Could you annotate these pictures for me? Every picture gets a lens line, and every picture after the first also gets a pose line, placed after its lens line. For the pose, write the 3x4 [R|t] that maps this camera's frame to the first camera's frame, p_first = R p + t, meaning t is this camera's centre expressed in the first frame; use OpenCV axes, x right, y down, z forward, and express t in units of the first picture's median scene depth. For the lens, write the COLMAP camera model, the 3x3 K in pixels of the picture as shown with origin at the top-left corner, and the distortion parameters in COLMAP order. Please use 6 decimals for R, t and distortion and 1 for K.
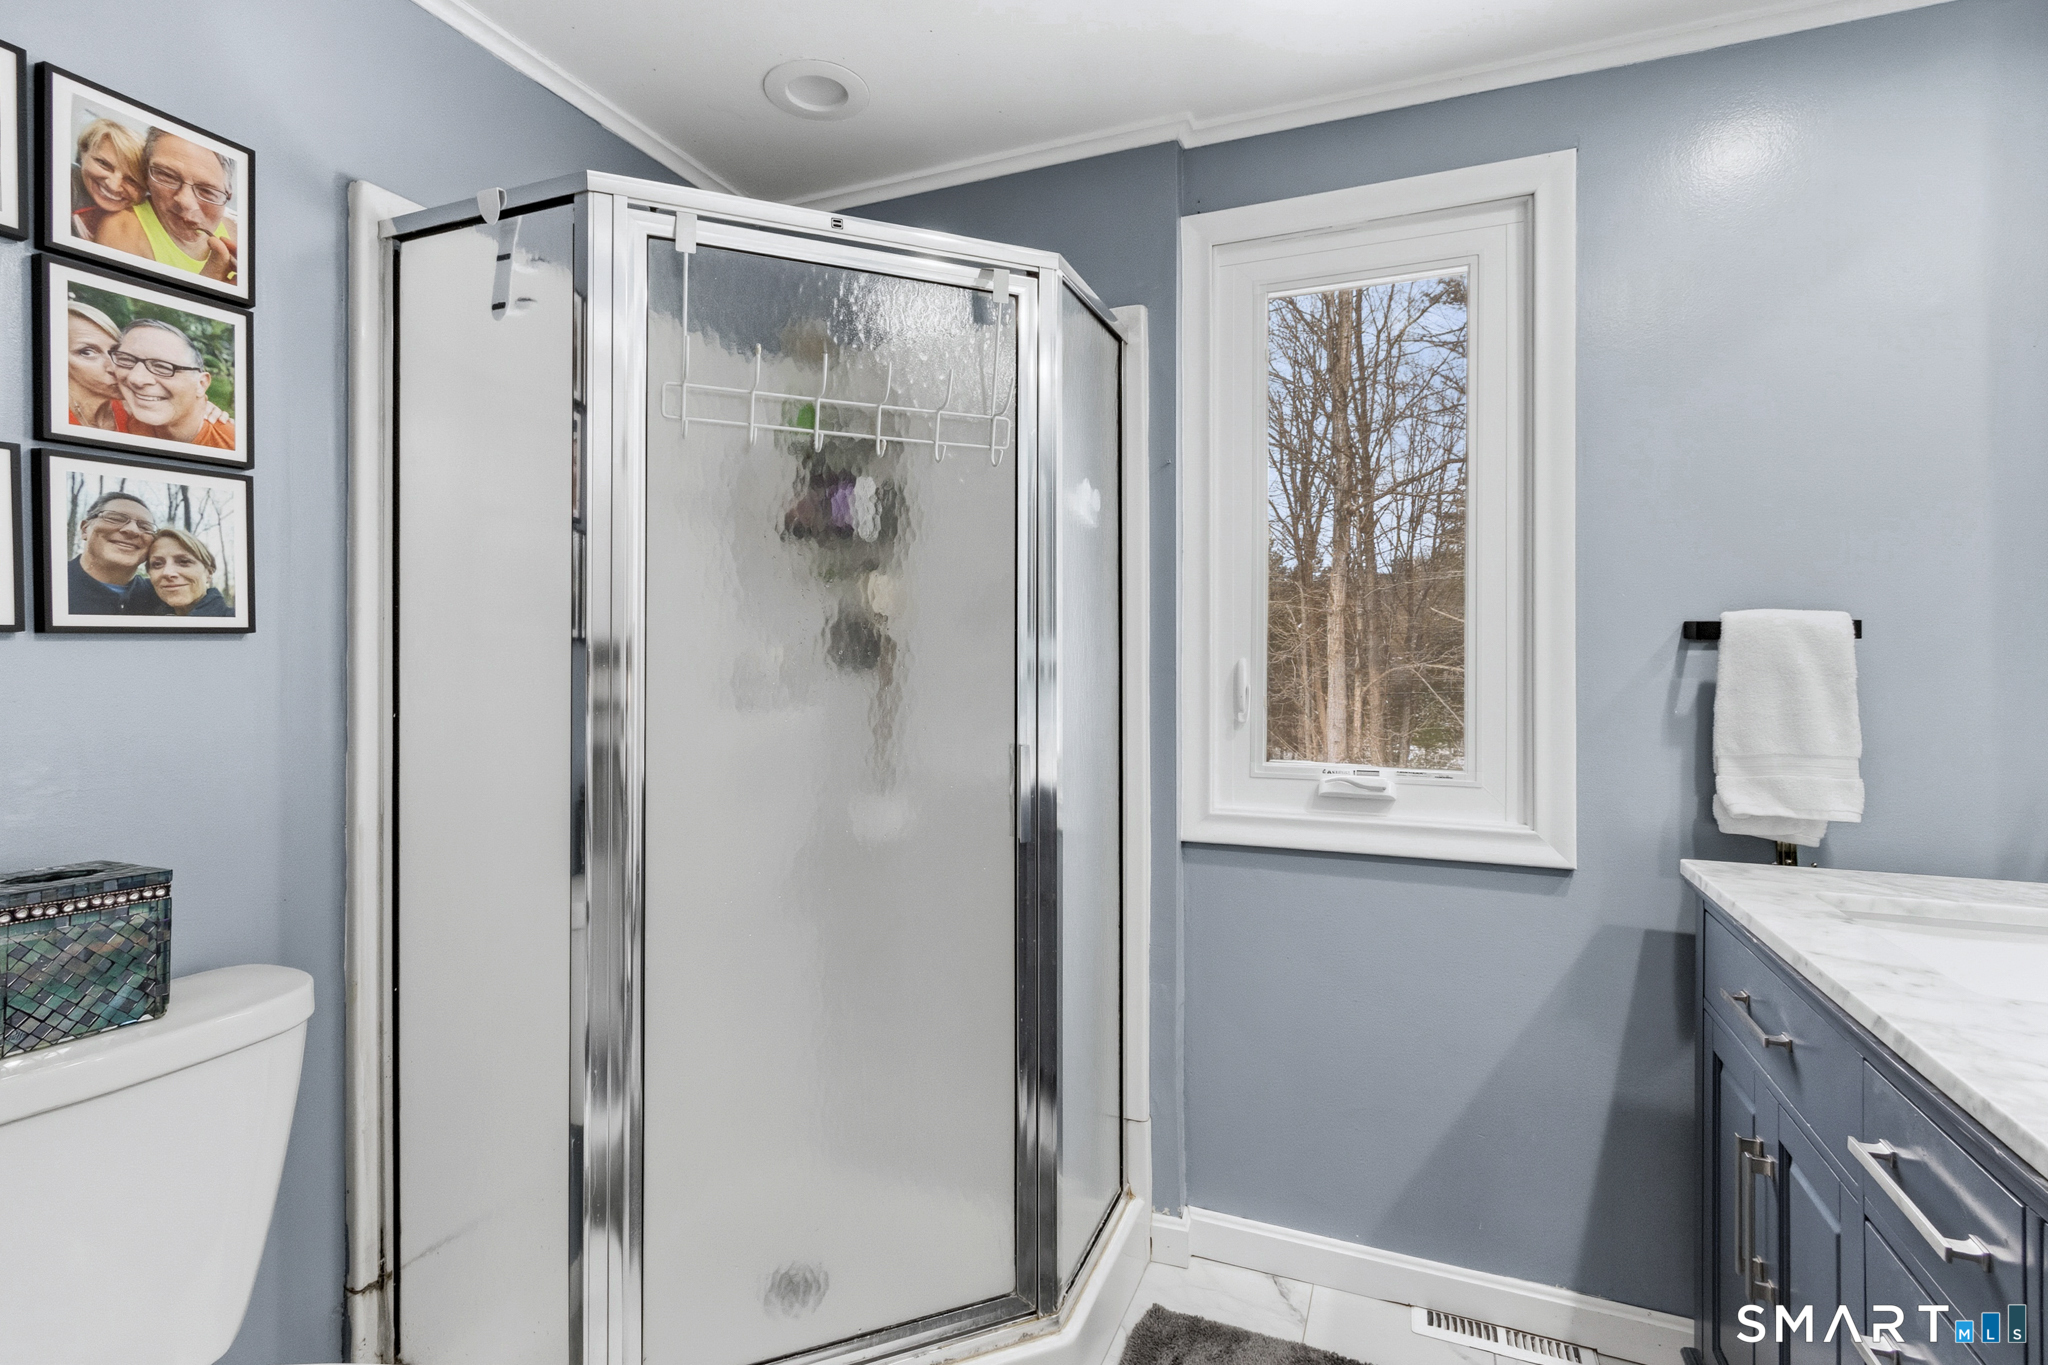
lens RADIAL K [[934.1, 0, 1015.5], [0, 934.1, 648.2], [0, 0, 1]] dist [0.001252, 0.000605]
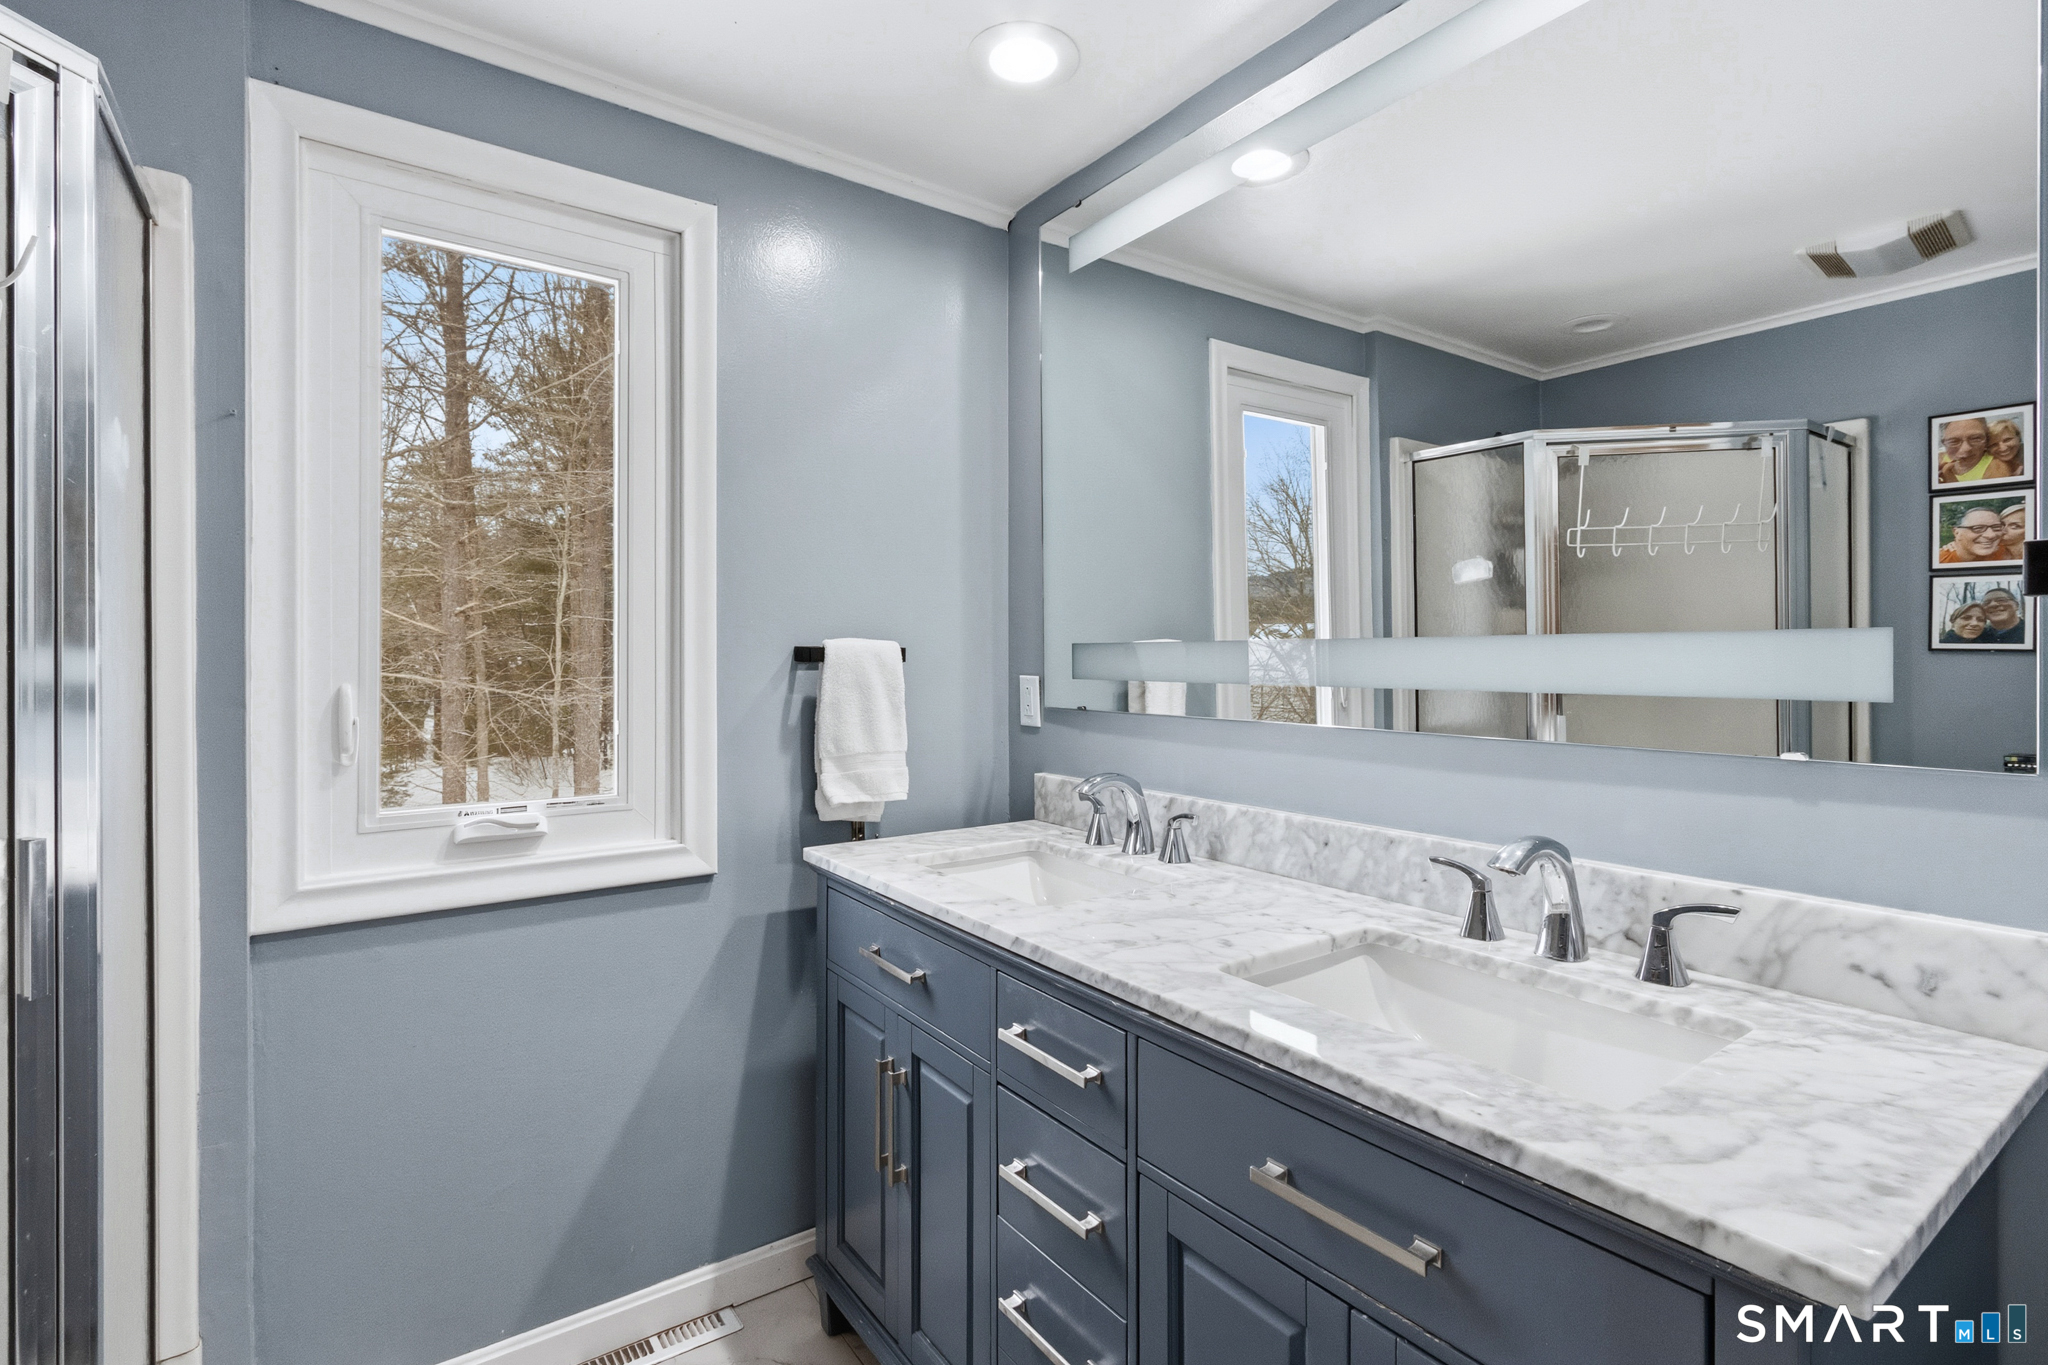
lens RADIAL K [[961.4, 0, 1020.6], [0, 961.4, 661.5], [0, 0, 1]] dist [0.000546, 0.000061]
pose [[0.540014, -0.001462, 0.841655, -0.151409], [-0.003849, 0.999984, 0.004207, -0.015687], [-0.841647, -0.005511, 0.540000, 0.105373]]
